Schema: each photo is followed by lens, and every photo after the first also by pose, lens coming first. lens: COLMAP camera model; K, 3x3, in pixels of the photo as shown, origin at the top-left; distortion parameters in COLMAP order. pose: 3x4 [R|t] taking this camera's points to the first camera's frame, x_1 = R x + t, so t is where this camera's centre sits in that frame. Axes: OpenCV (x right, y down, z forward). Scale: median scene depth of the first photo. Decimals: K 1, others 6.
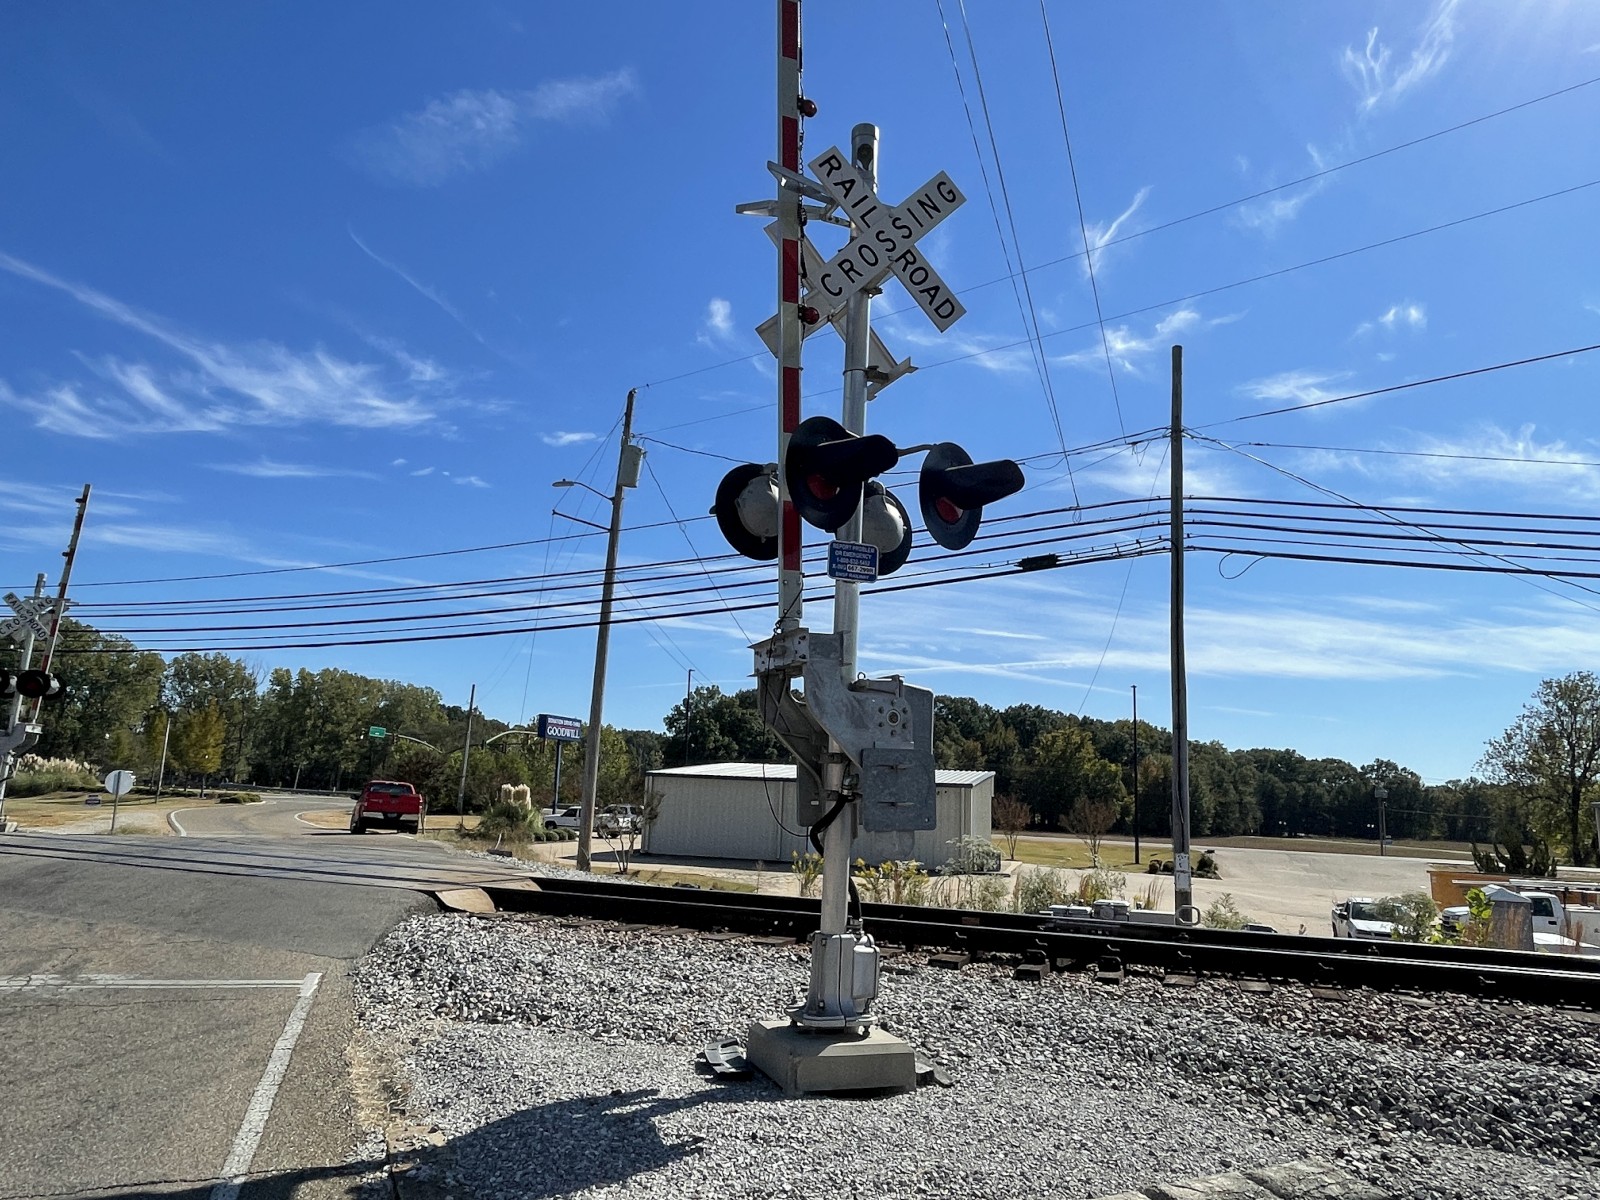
lens RADIAL K [[1053.0, 0, 812.8], [0, 1053.0, 604.5], [0, 0, 1]] dist [-0.001555, -0.004717]
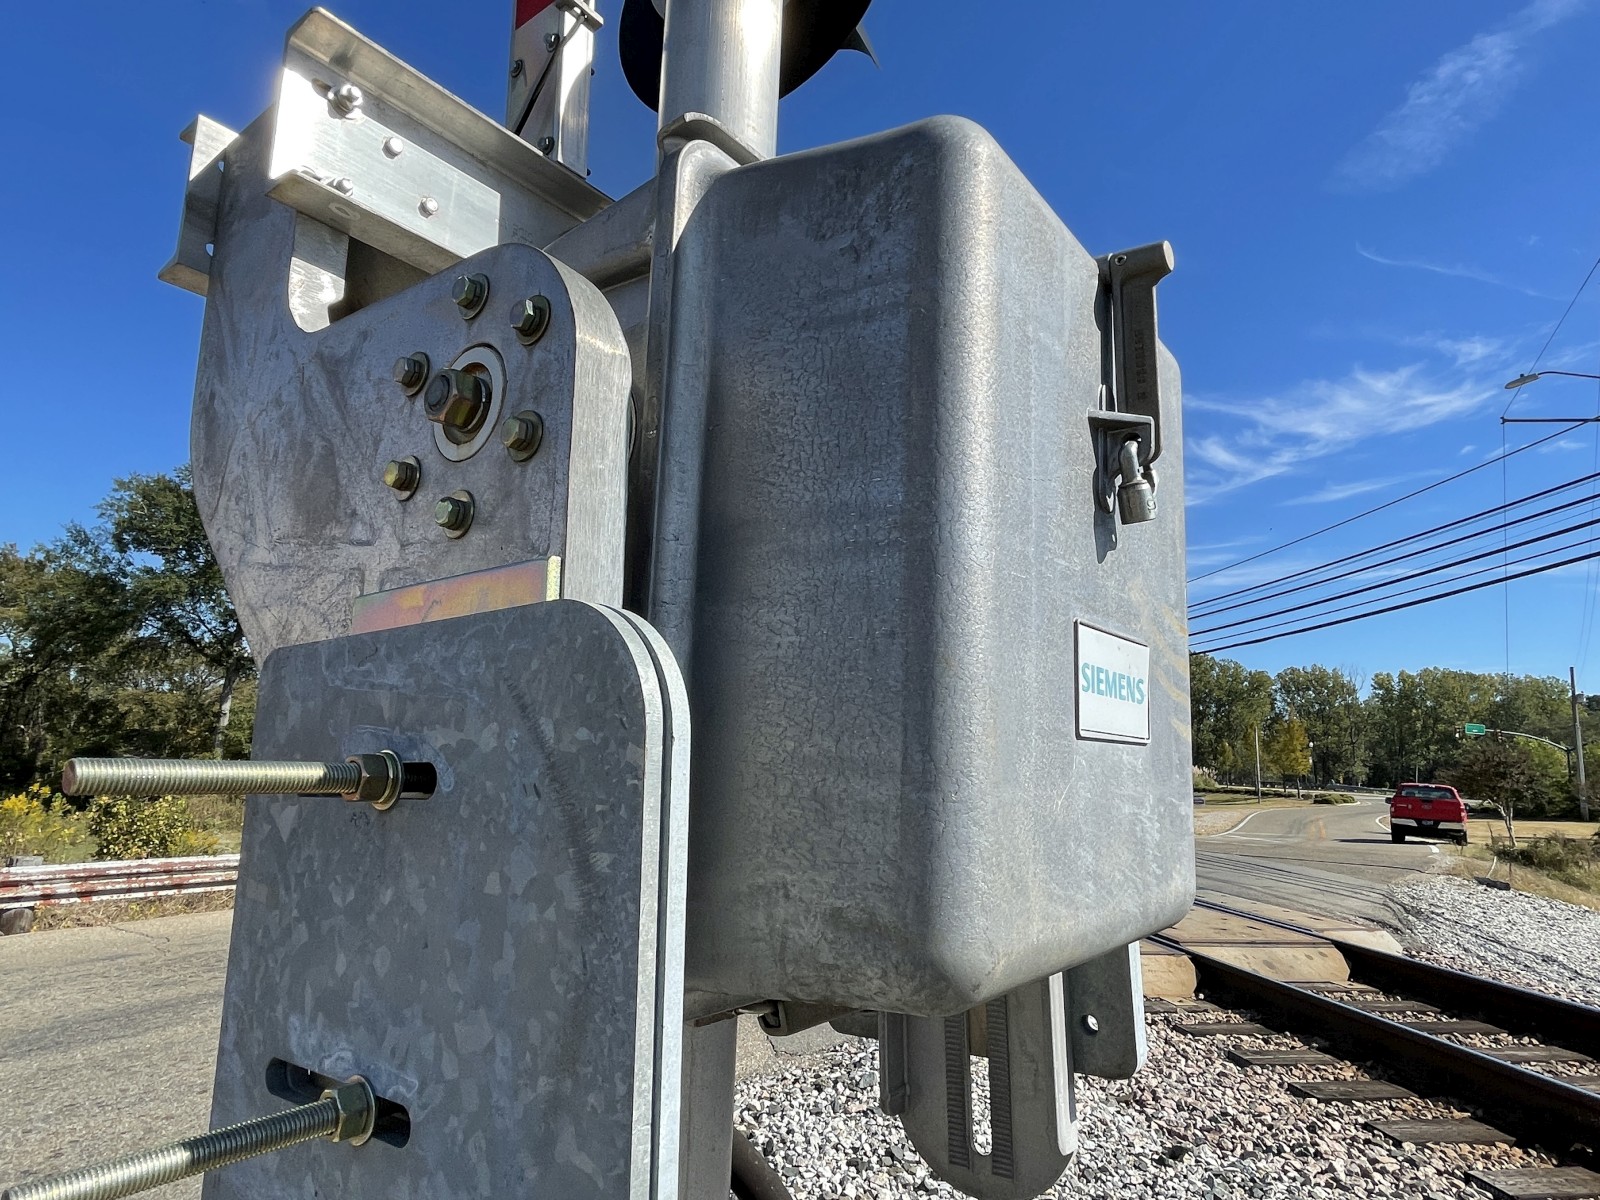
lens RADIAL K [[939.2, 0, 789.8], [0, 939.2, 587.4], [0, 0, 1]] dist [-0.005958, 0.000117]
pose [[0.501273, -0.179339, -0.846500, 0.008391], [0.146875, 0.981725, -0.121012, 0.007401], [0.852732, -0.063670, 0.518453, 0.047493]]
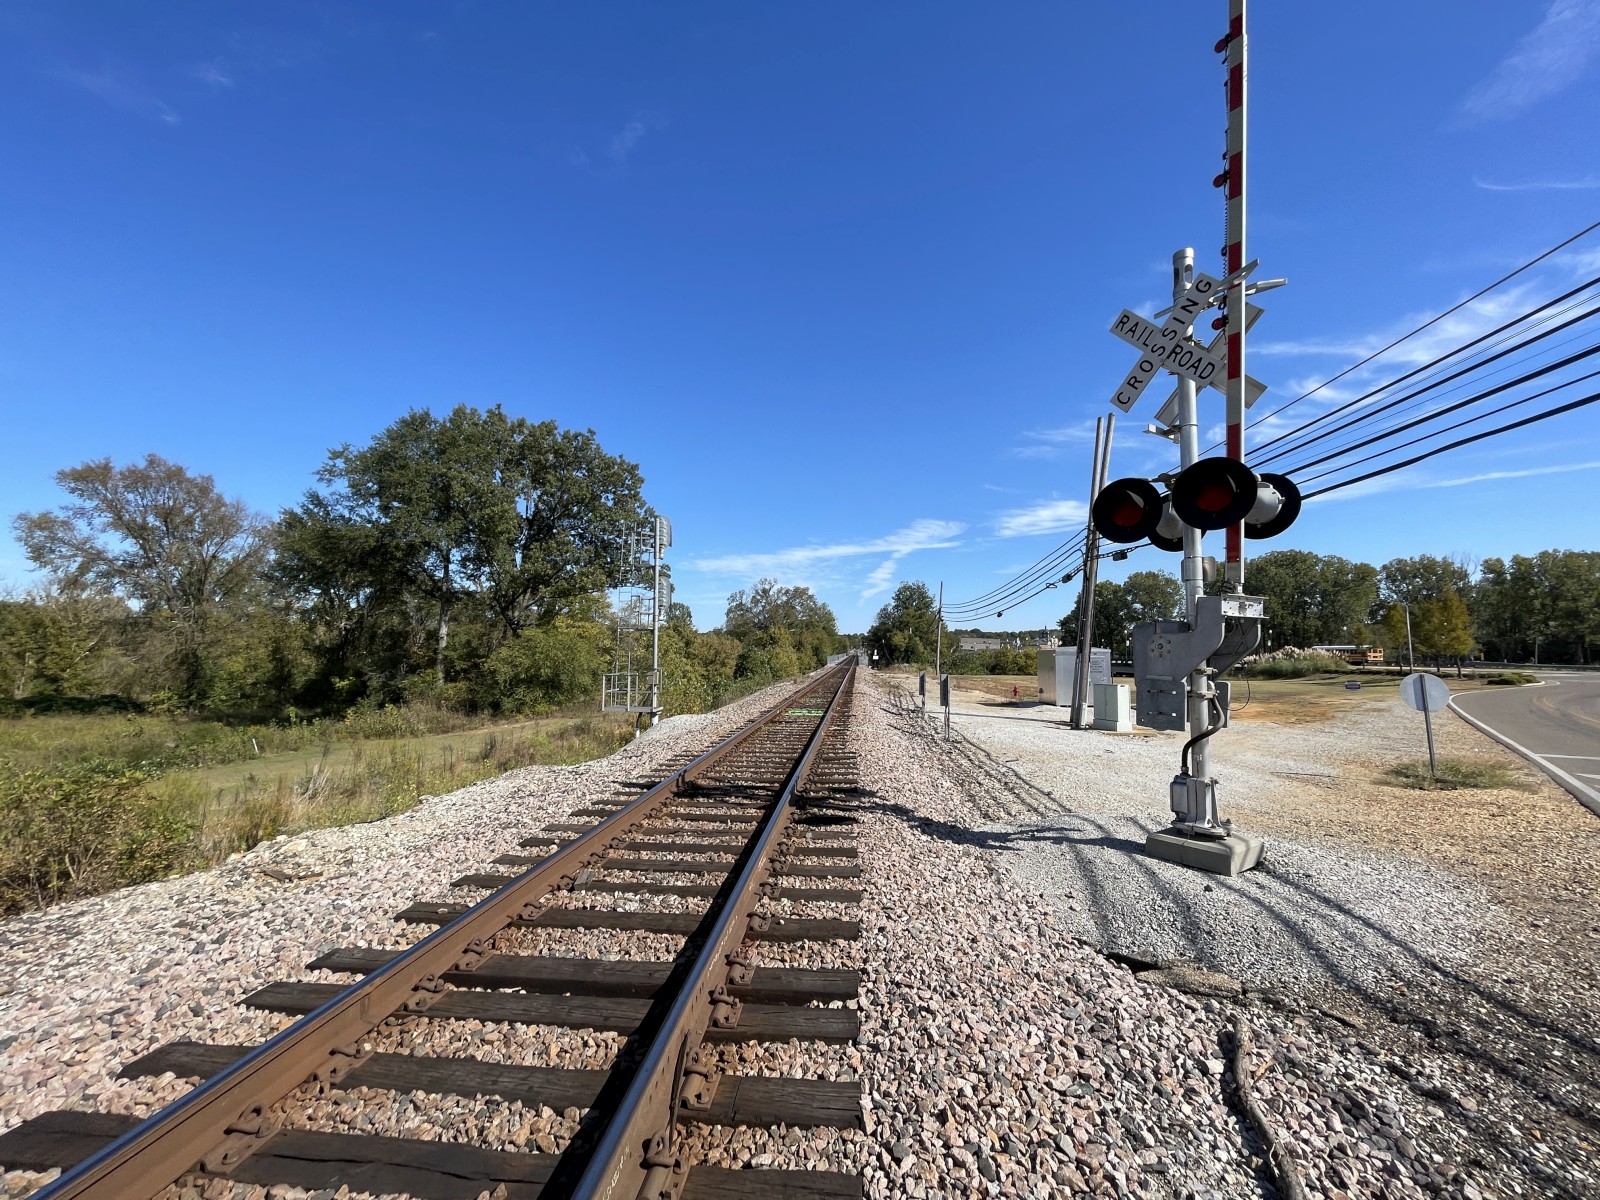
lens RADIAL K [[654.3, 0, 811.5], [0, 654.3, 609.3], [0, 0, 1]] dist [-0.002292, -0.000193]
pose [[0.295669, -0.107358, -0.949239, -0.107281], [0.191041, 0.980238, -0.051359, 0.019608], [0.935993, -0.166158, 0.310336, 0.149253]]
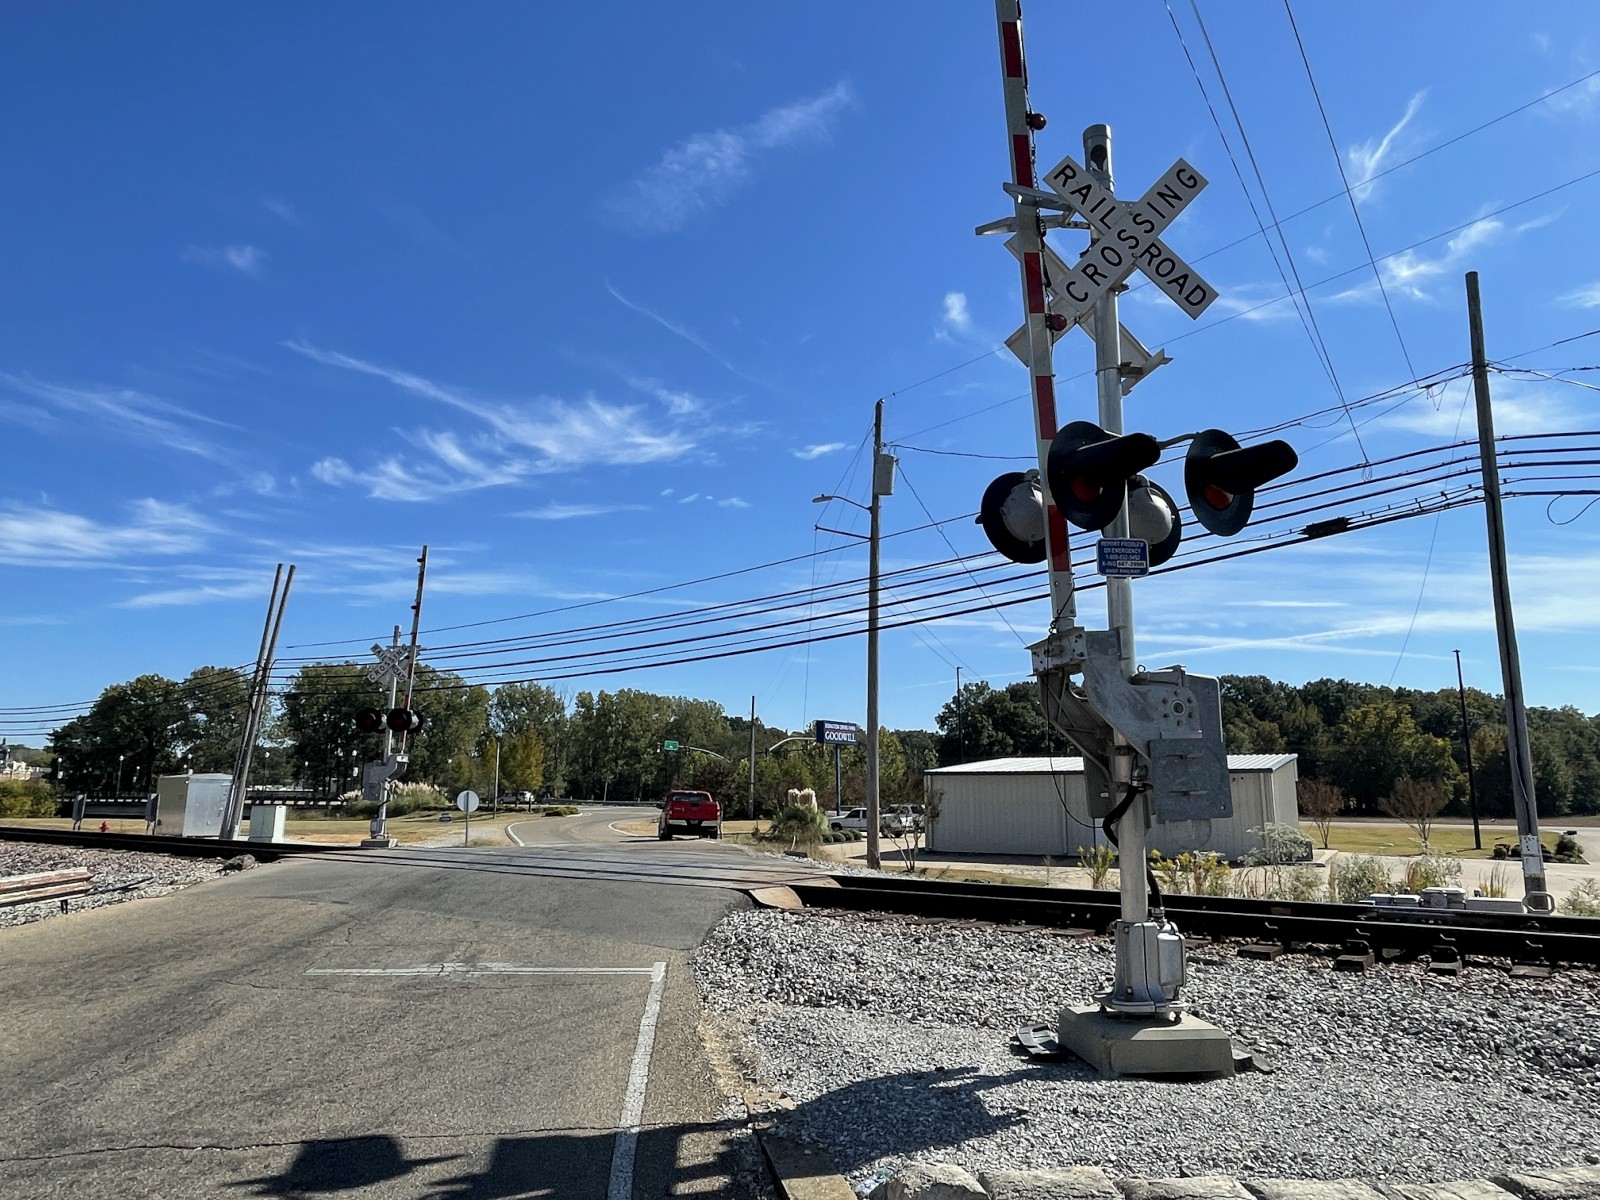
lens RADIAL K [[1053.0, 0, 799.7], [0, 1053.0, 604.8], [0, 0, 1]] dist [-0.001555, -0.004717]
pose [[0.962980, -0.085475, -0.255662, -0.000323], [0.086004, 0.996253, -0.009130, -0.000656], [0.255484, -0.013196, 0.966723, -0.003418]]
